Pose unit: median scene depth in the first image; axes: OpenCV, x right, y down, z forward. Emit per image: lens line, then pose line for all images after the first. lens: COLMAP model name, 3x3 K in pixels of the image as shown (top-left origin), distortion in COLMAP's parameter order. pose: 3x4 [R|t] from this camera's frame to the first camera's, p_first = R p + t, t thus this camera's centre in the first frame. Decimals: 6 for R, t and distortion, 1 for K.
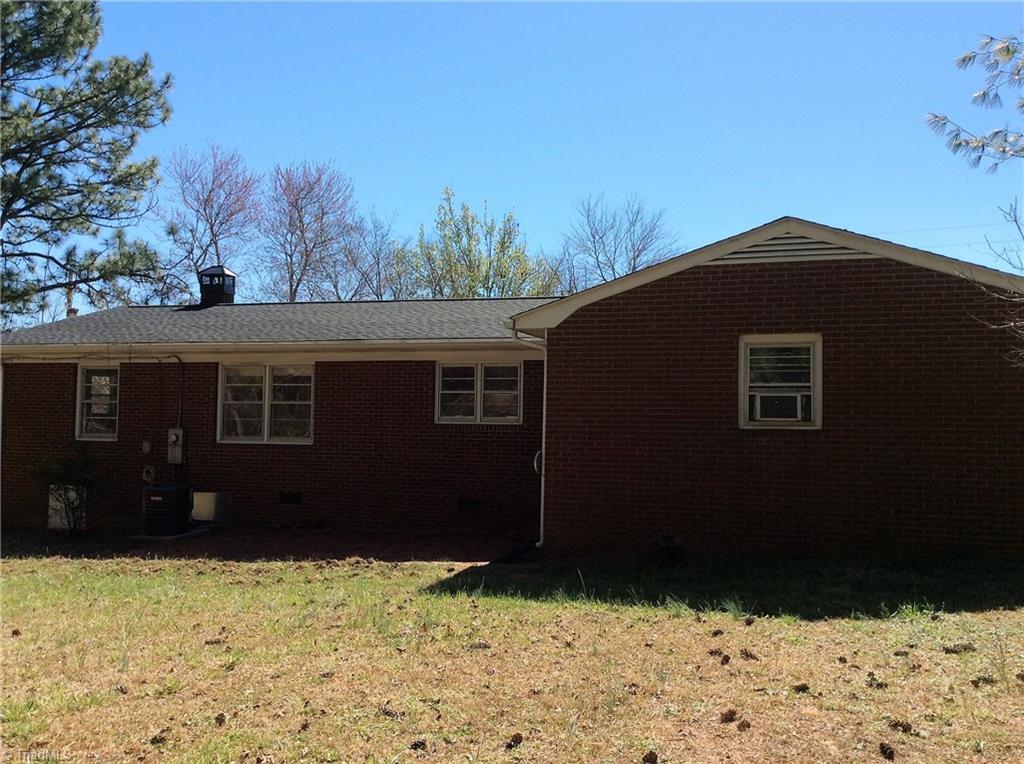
lens RADIAL K [[932.9, 0, 514.9], [0, 932.9, 381.8], [0, 0, 1]] dist [0.035355, 0.000000]
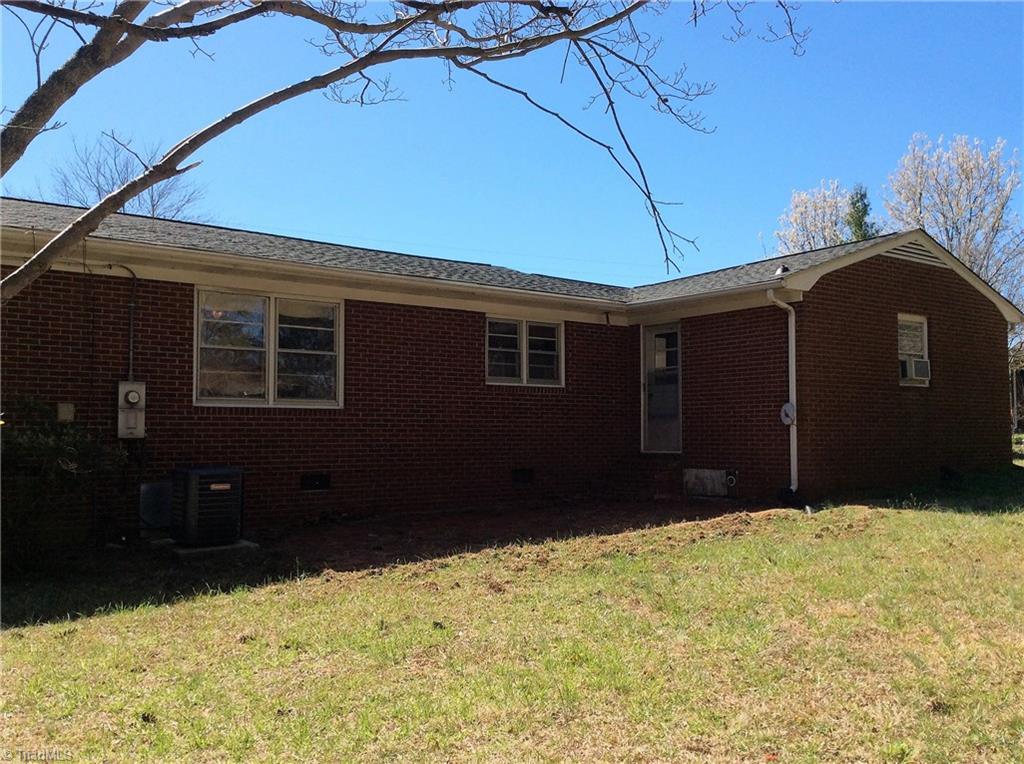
lens RADIAL K [[932.9, 0, 514.5], [0, 932.9, 382.4], [0, 0, 1]] dist [0.035355, 0.000000]
pose [[0.569661, 0.036956, 0.821049, -0.785207], [-0.020718, 0.999317, -0.030605, 0.068570], [-0.821619, 0.000424, 0.570037, 0.472779]]
